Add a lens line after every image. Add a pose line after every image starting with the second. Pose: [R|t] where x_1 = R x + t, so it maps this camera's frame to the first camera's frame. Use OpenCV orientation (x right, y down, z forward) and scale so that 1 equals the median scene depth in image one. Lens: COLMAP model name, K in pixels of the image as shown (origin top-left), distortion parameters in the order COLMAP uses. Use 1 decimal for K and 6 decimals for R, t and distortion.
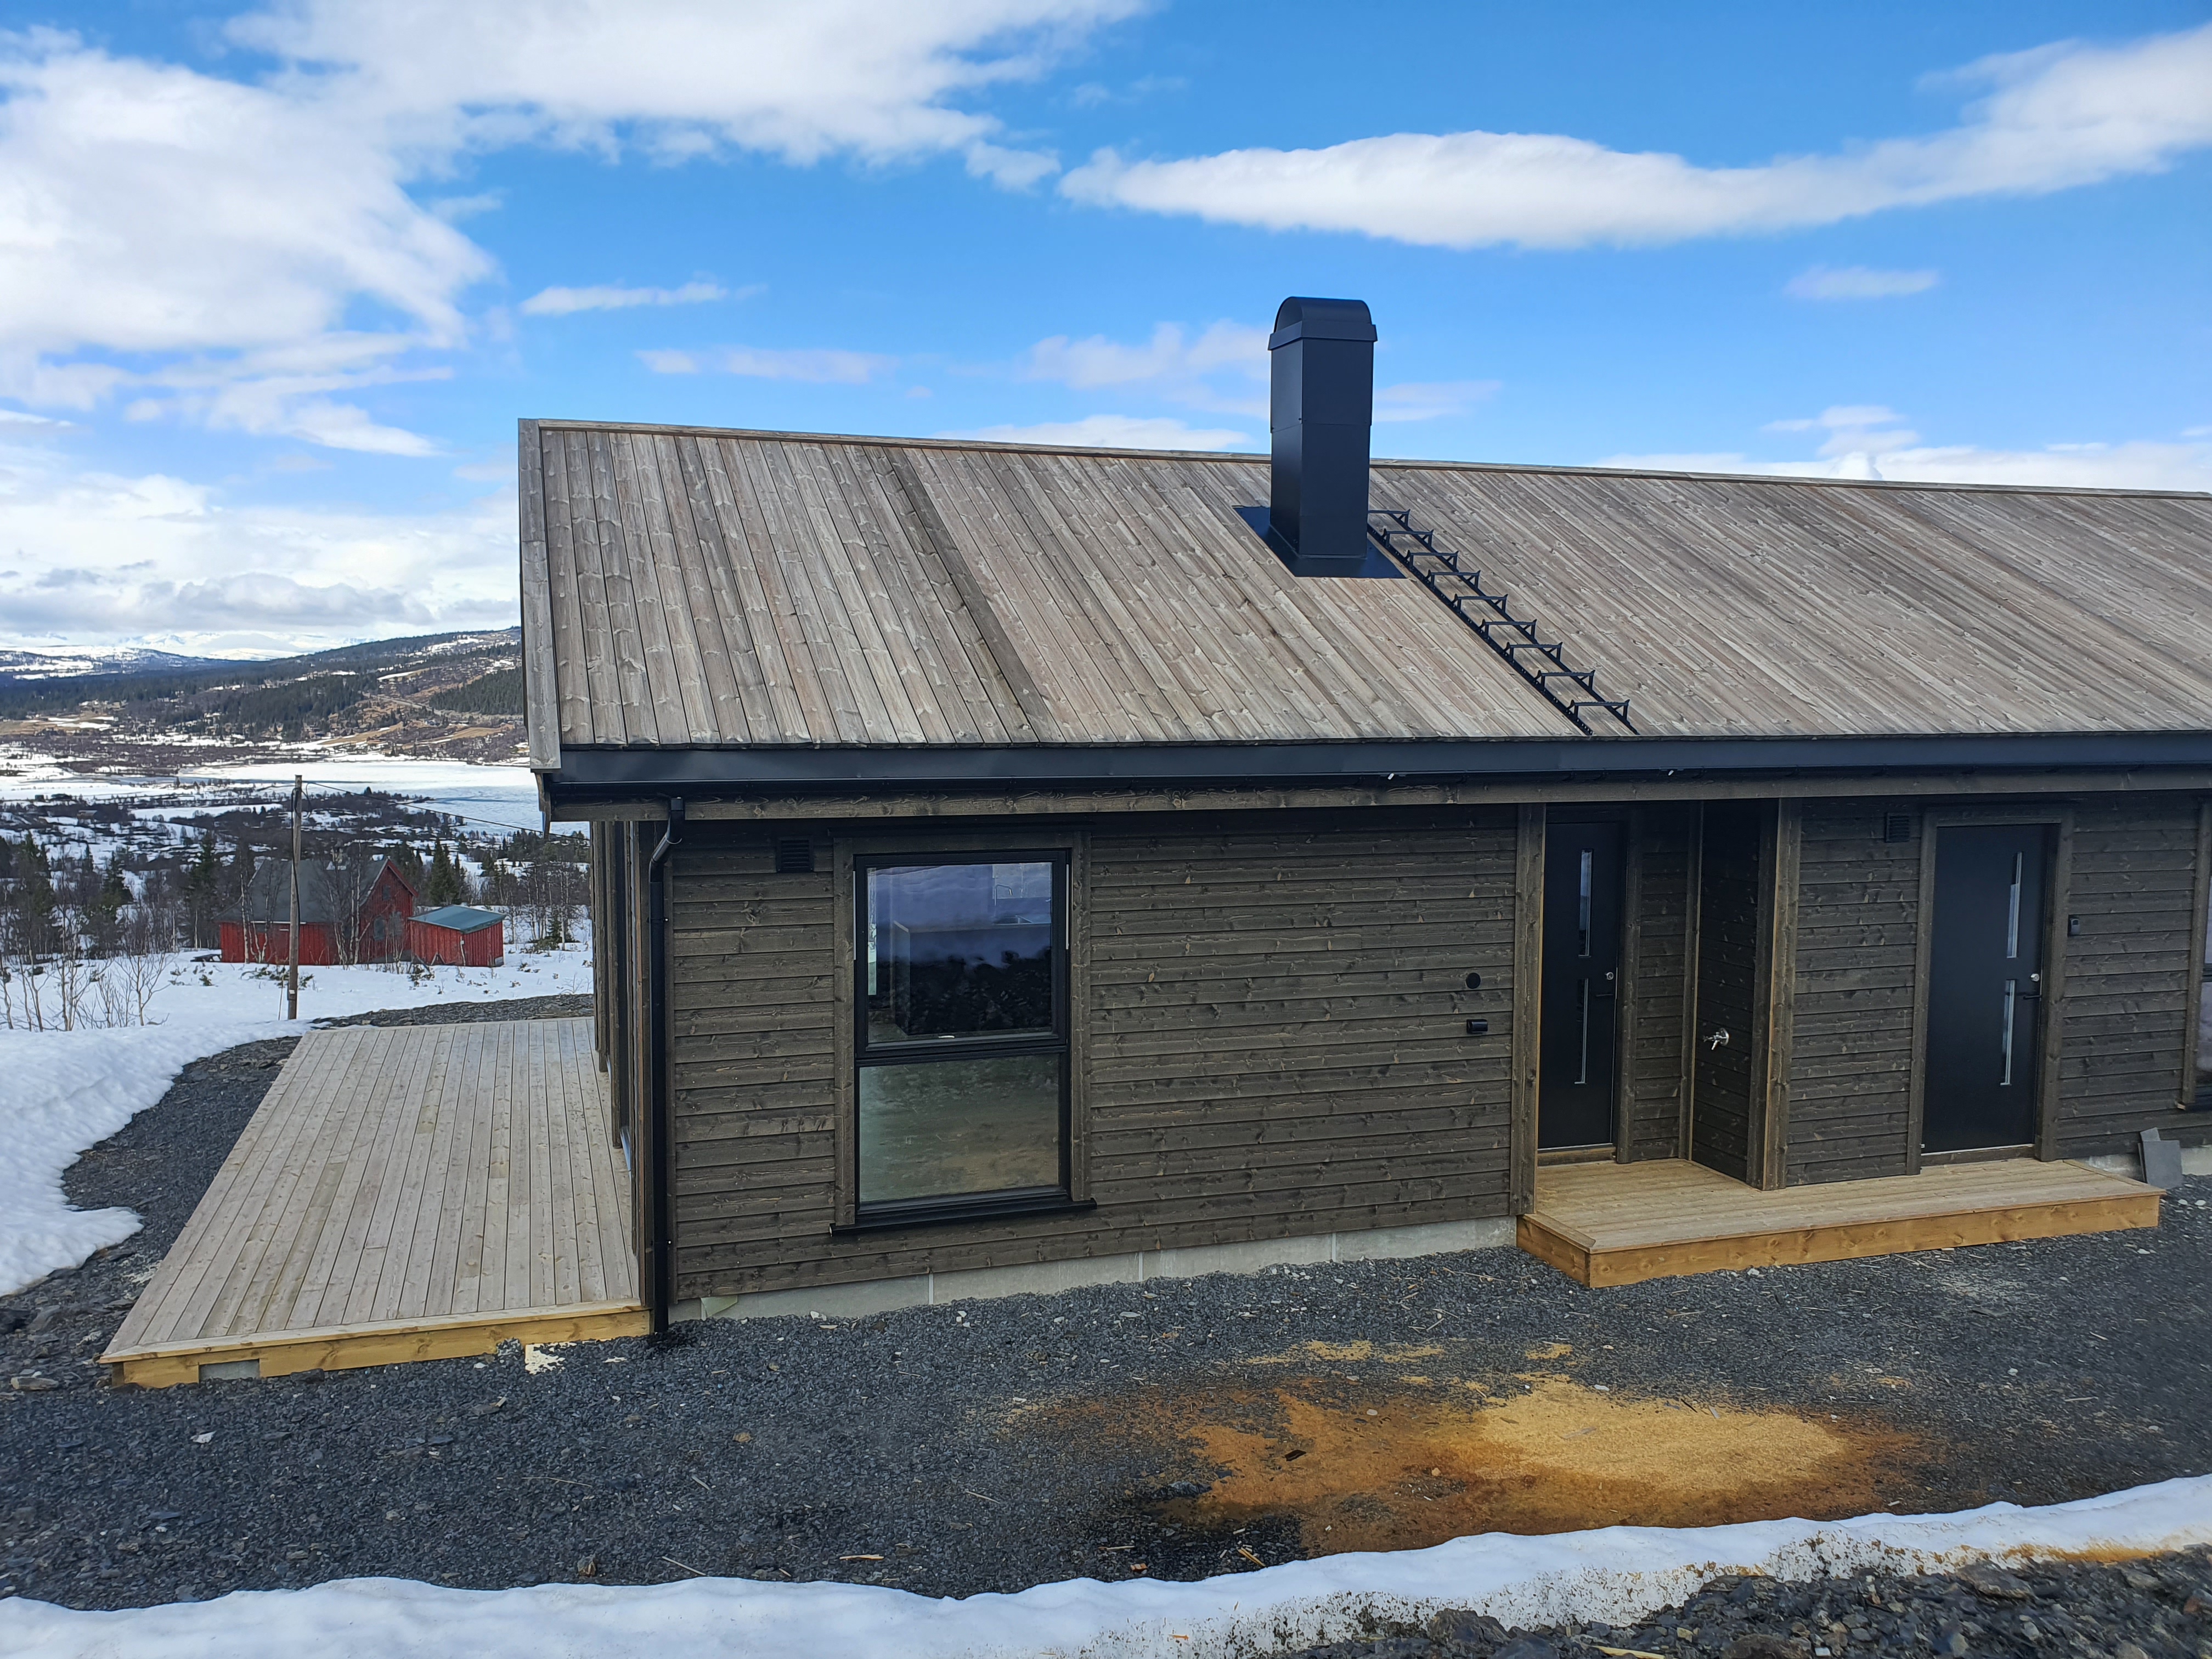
lens RADIAL K [[1712.2, 0, 1106.0], [0, 1712.2, 829.5], [0, 0, 1]] dist [0.019938, 0.002200]
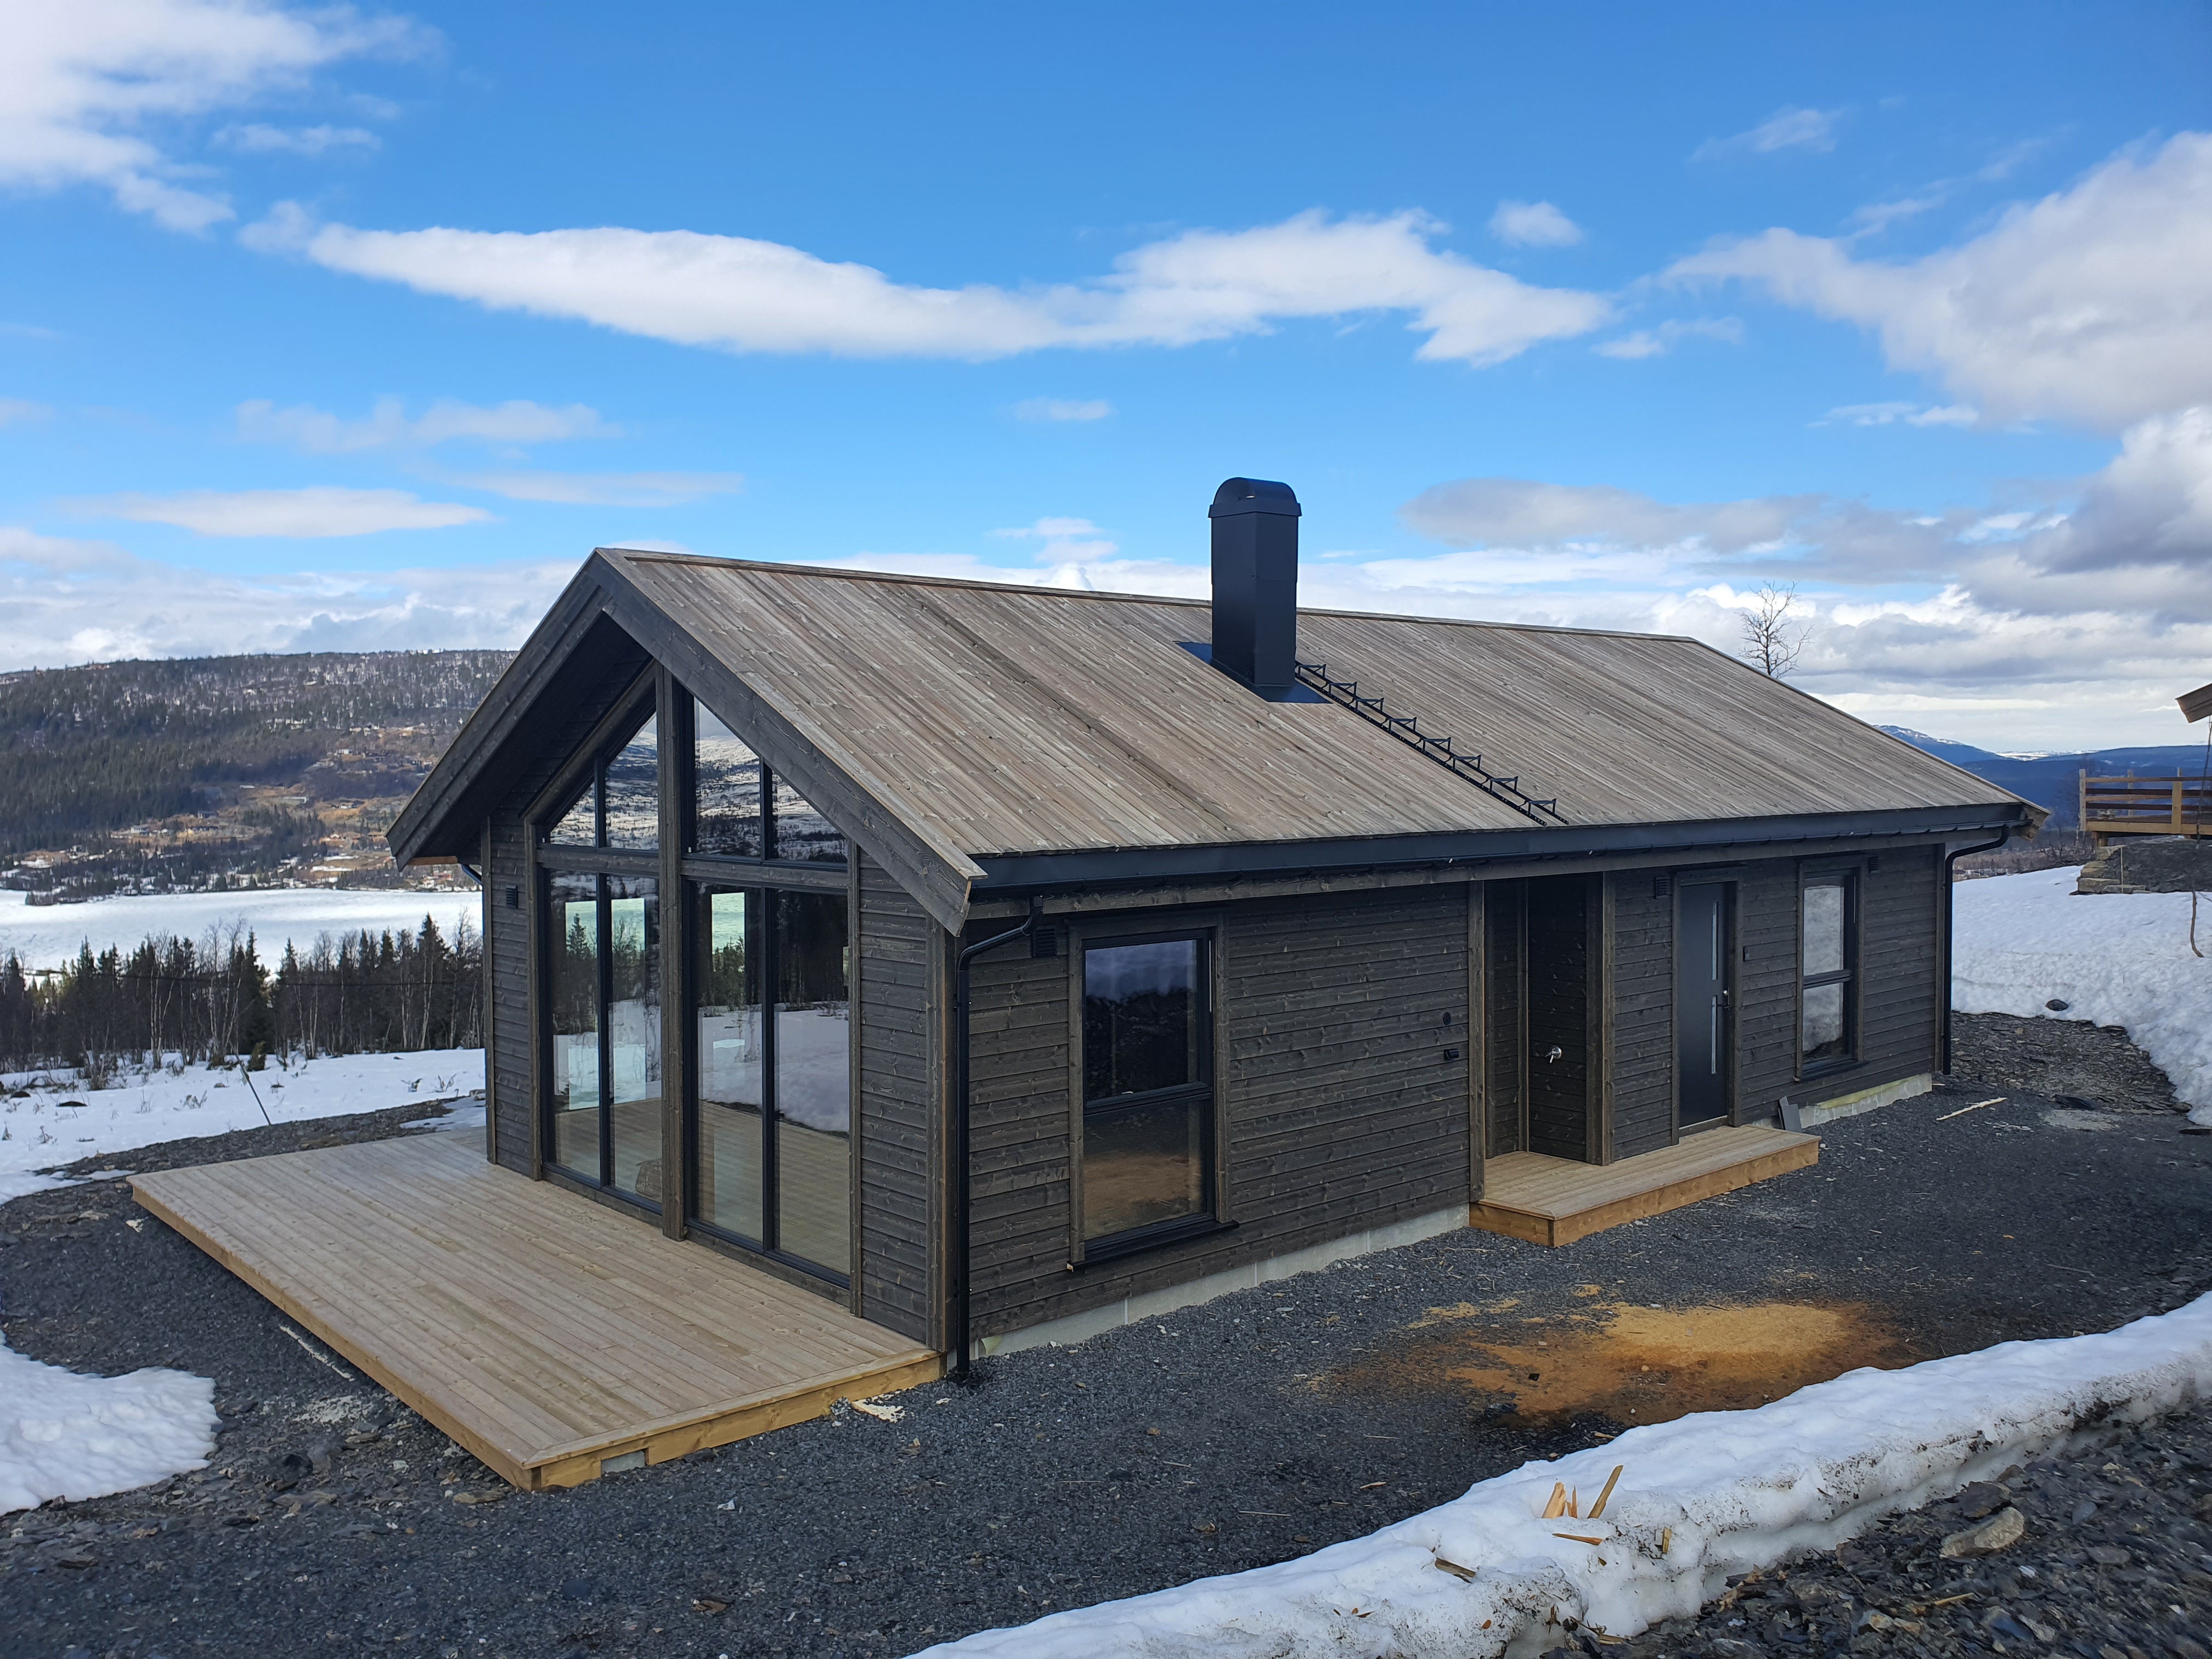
lens RADIAL K [[1691.7, 0, 1106.8], [0, 1691.7, 777.5], [0, 0, 1]] dist [0.009286, 0.007582]
pose [[0.916847, -0.009371, 0.399129, -0.549832], [0.041737, 0.996496, -0.072480, -0.010924], [-0.397051, 0.083111, 0.914026, -0.076704]]
